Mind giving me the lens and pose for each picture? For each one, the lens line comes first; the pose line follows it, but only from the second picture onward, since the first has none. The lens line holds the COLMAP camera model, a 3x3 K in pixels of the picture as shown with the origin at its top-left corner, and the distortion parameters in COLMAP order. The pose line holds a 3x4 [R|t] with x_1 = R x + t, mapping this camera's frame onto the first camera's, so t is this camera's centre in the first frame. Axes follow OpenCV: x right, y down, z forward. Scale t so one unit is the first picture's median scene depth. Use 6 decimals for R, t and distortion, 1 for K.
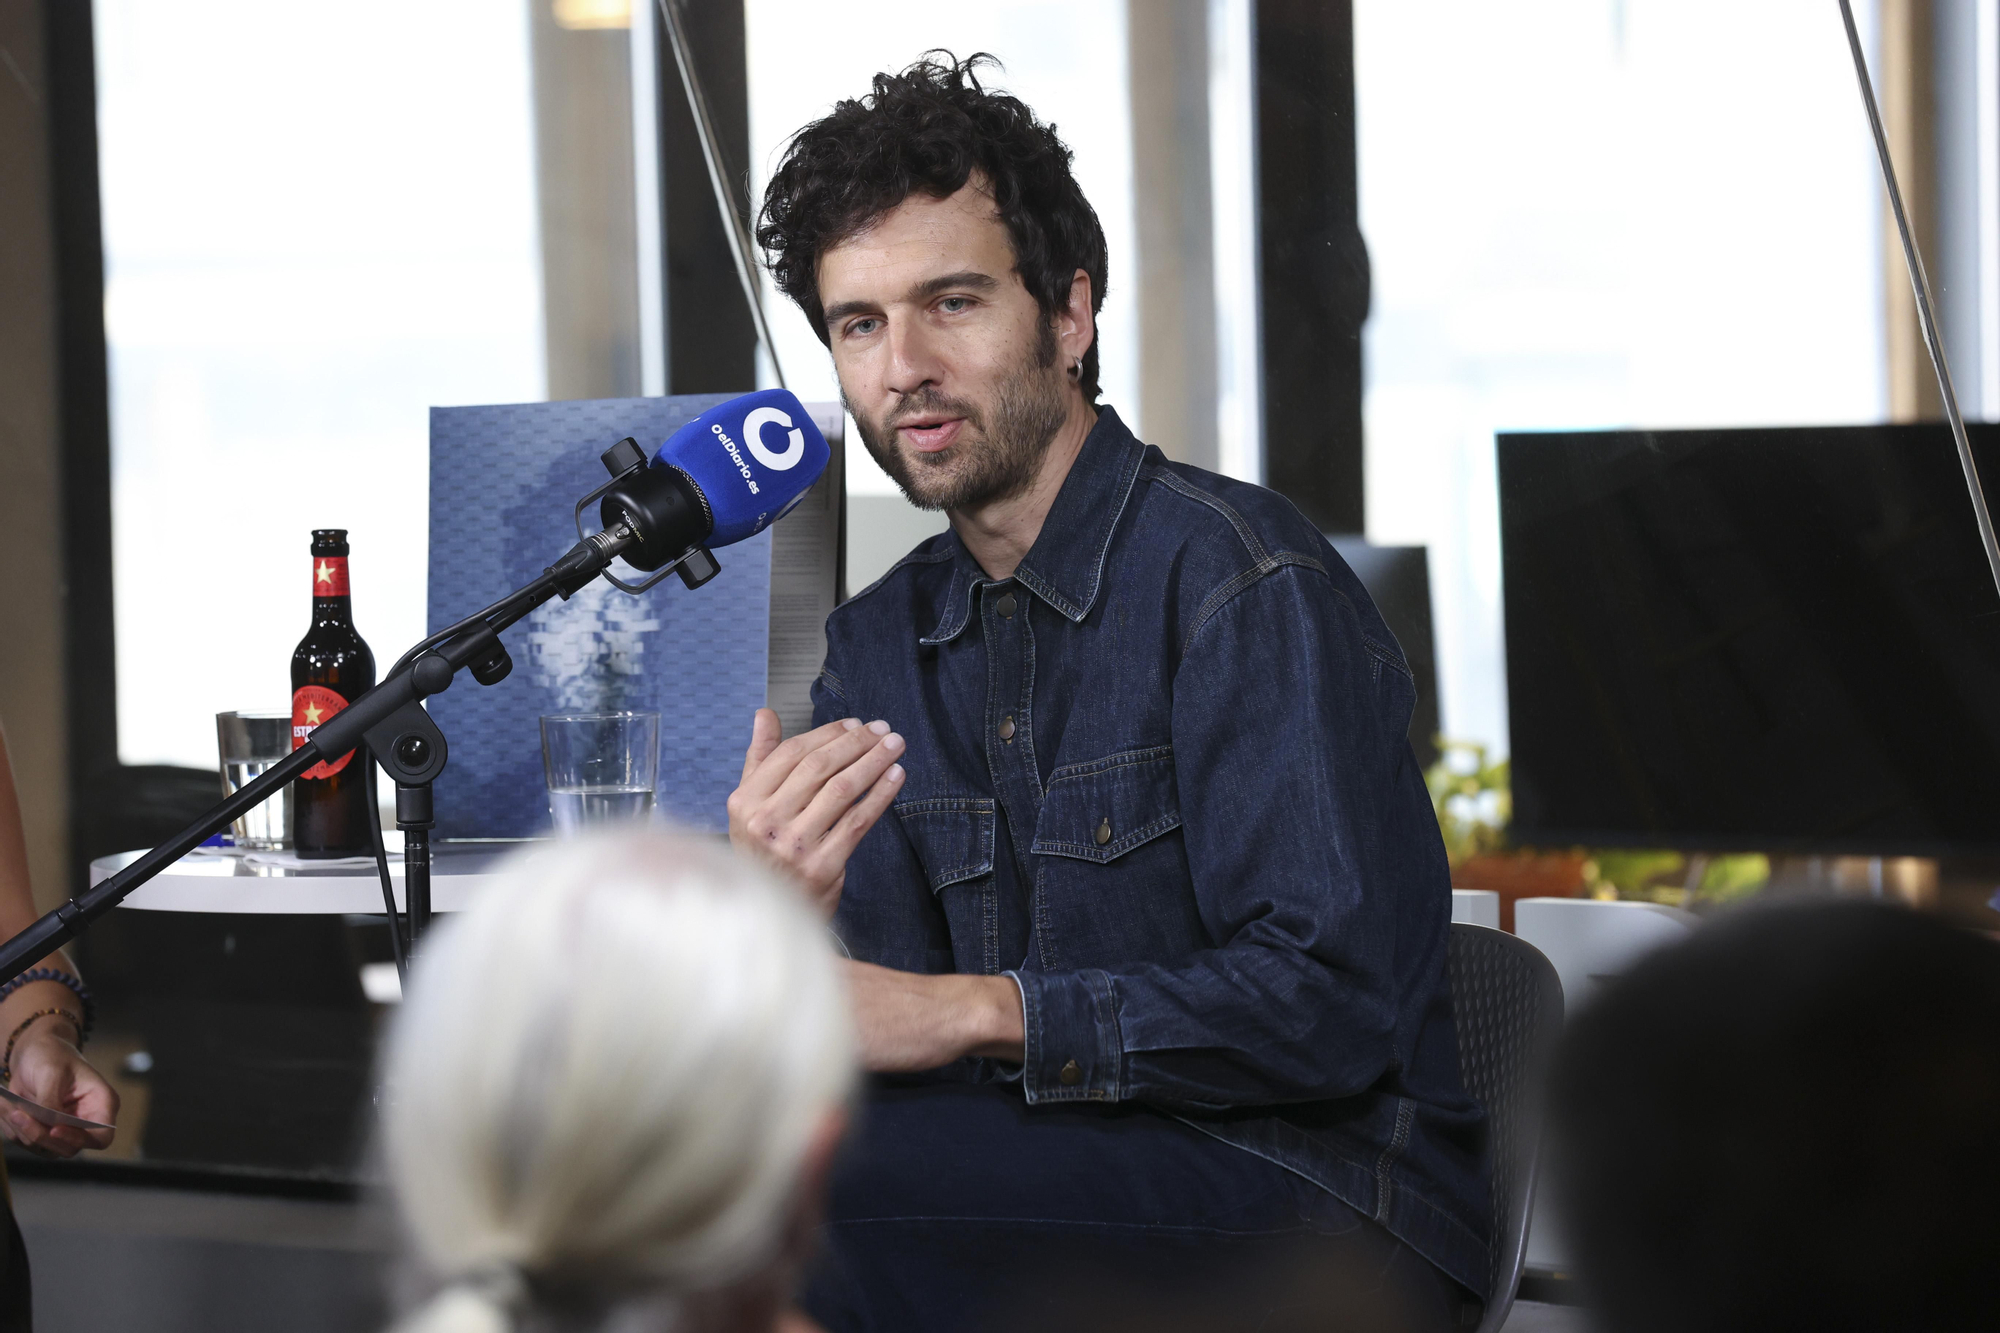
lens RADIAL K [[10925.2, 0, 1010.9], [0, 10925.2, 656.0], [0, 0, 1]] dist [1.406033, 0.000000]
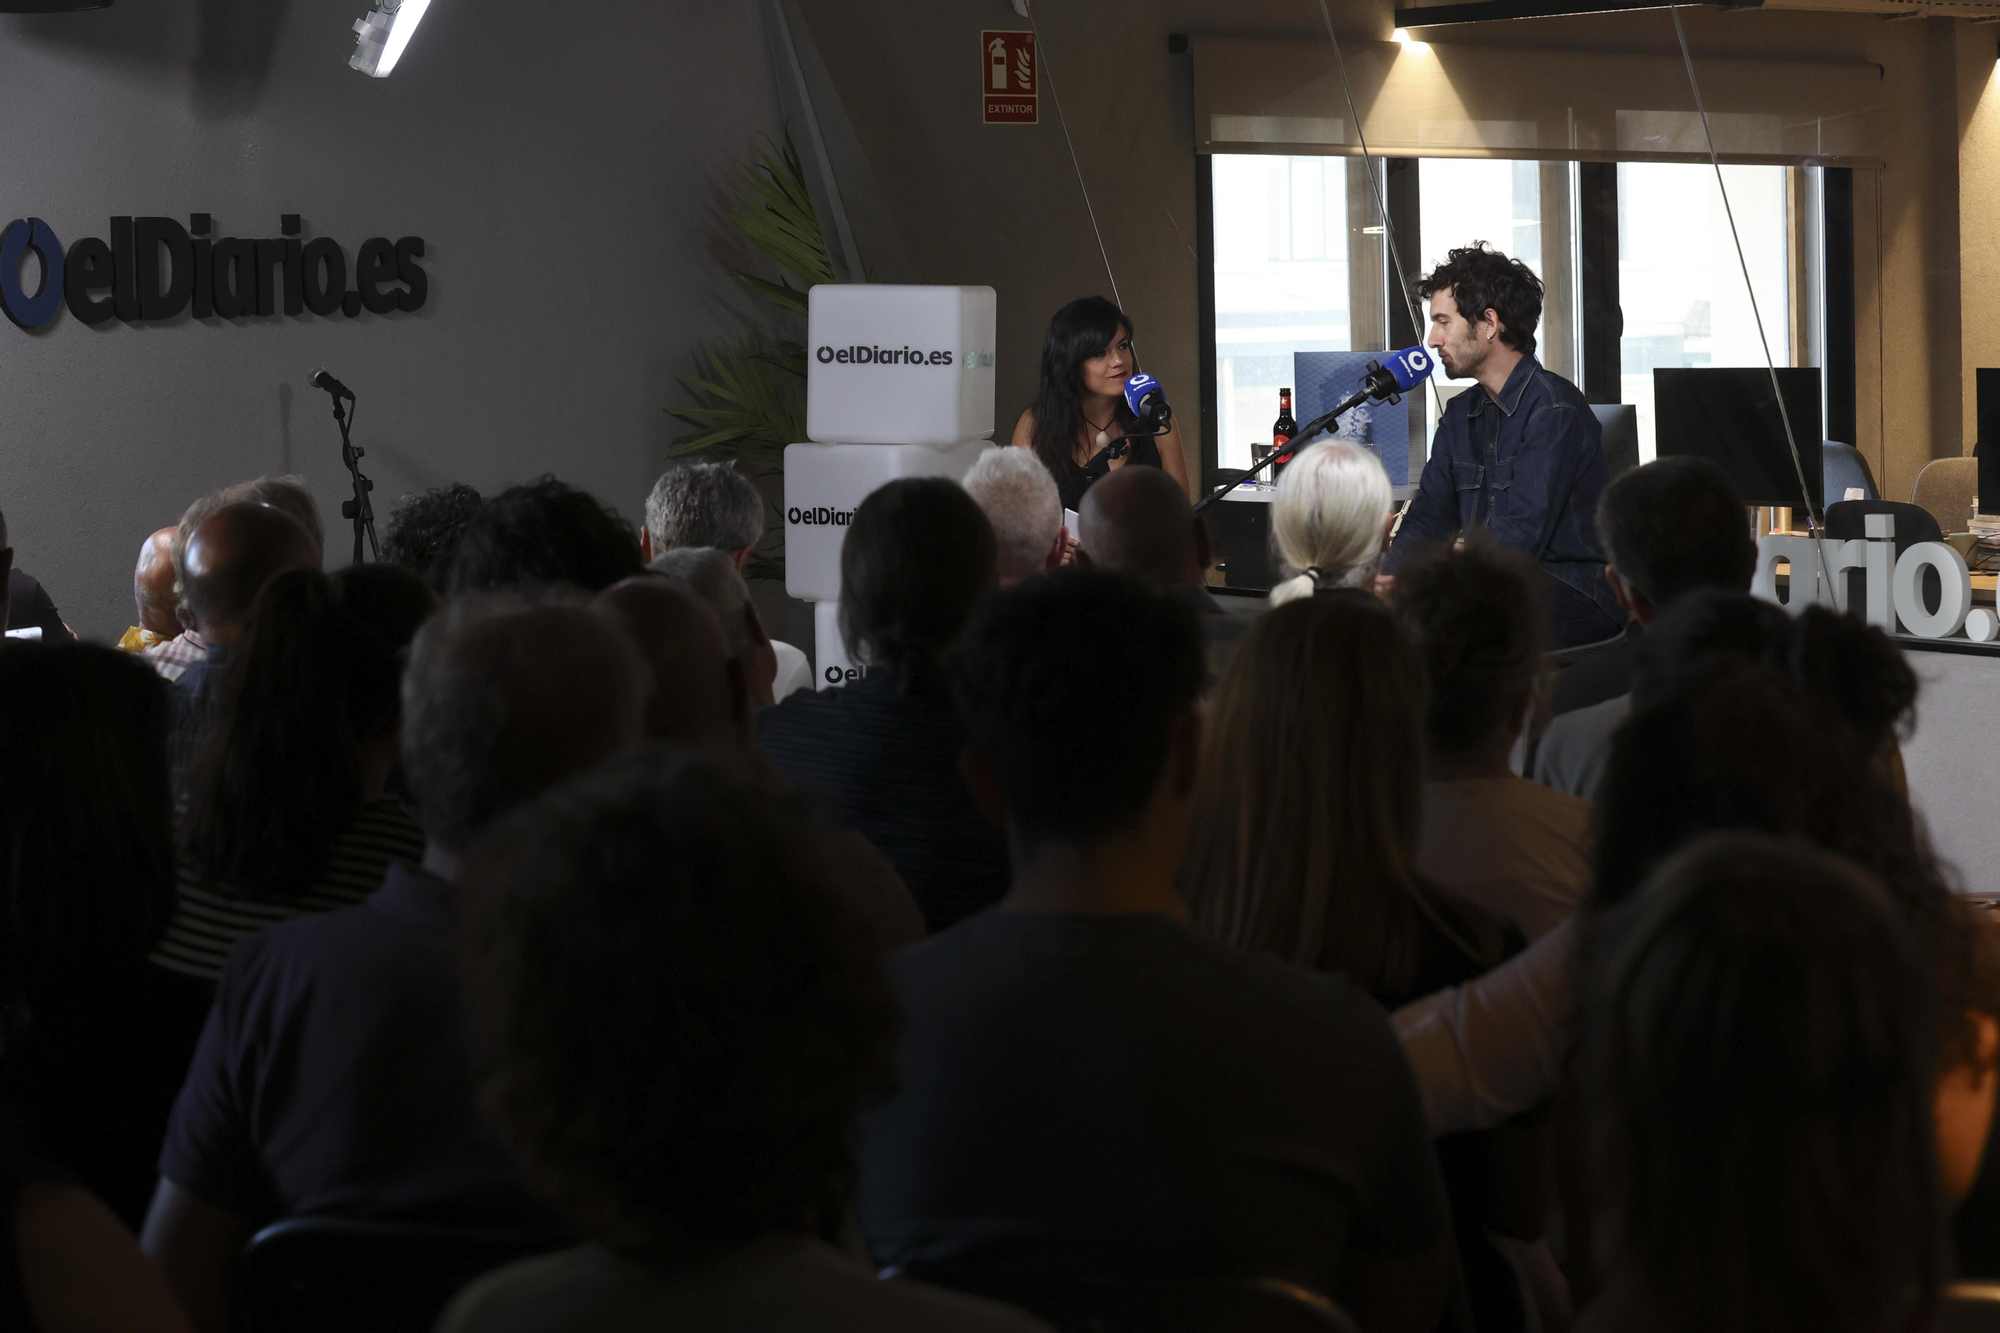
lens RADIAL K [[3924.6, 0, 995.2], [0, 3924.6, 668.6], [0, 0, 1]] dist [-0.201102, 0.000000]
pose [[0.990617, 0.011567, -0.136176, 0.013660], [-0.004604, 0.998671, 0.051338, 0.012843], [0.136589, -0.050229, 0.989354, -0.191303]]
